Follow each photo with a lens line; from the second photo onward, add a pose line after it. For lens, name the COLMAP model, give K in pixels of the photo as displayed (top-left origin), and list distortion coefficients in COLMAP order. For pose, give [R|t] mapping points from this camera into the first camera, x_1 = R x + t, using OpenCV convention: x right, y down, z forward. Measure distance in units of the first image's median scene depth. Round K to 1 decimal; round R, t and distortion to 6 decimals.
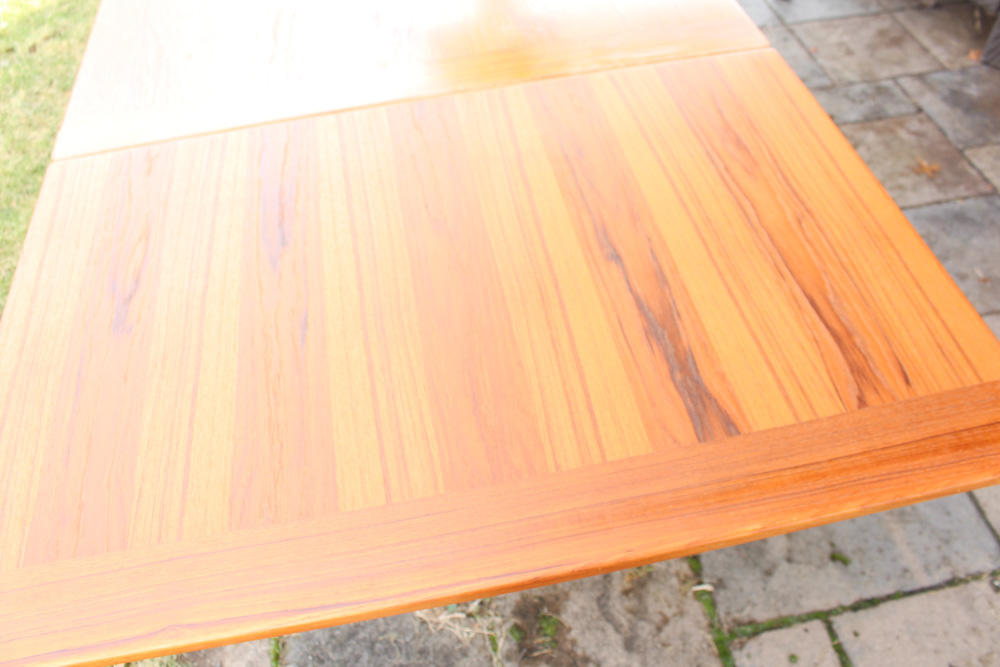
lens RADIAL K [[825.9, 0, 500.0], [0, 825.9, 333.5], [0, 0, 1]] dist [-0.152315, 0.128521]
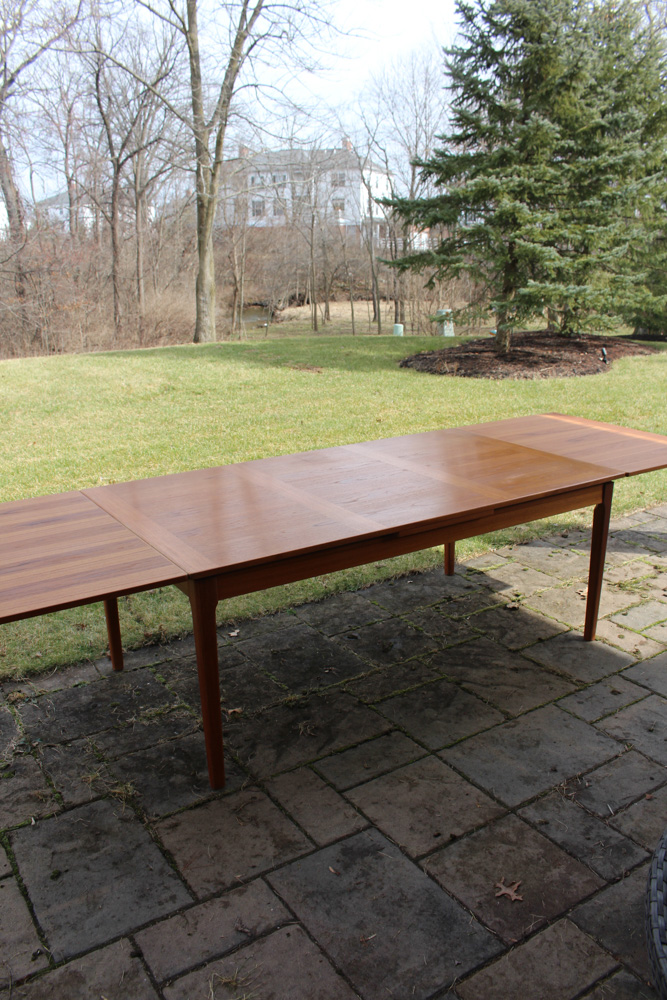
lens RADIAL K [[825.9, 0, 333.5], [0, 825.9, 500.0], [0, 0, 1]] dist [-0.152315, 0.128521]
pose [[0.381787, 0.308774, -0.871147, 1.724277], [-0.703693, 0.708183, -0.057387, -0.505243], [0.599212, 0.634929, 0.487657, 0.133325]]
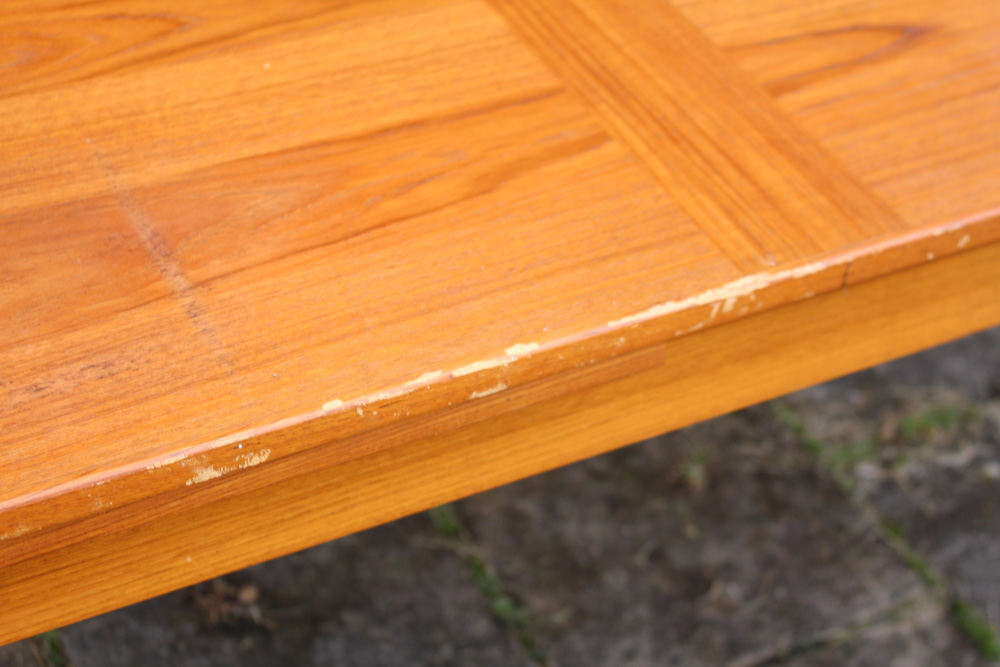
lens RADIAL K [[1982.4, 0, 500.0], [0, 1982.4, 333.5], [0, 0, 1]] dist [0.002100, -0.025055]
pose [[-0.280231, -0.580055, 0.764857, -1.019099], [0.708598, 0.412519, 0.572466, -0.951082], [-0.647580, 0.702399, 0.295425, 0.954013]]
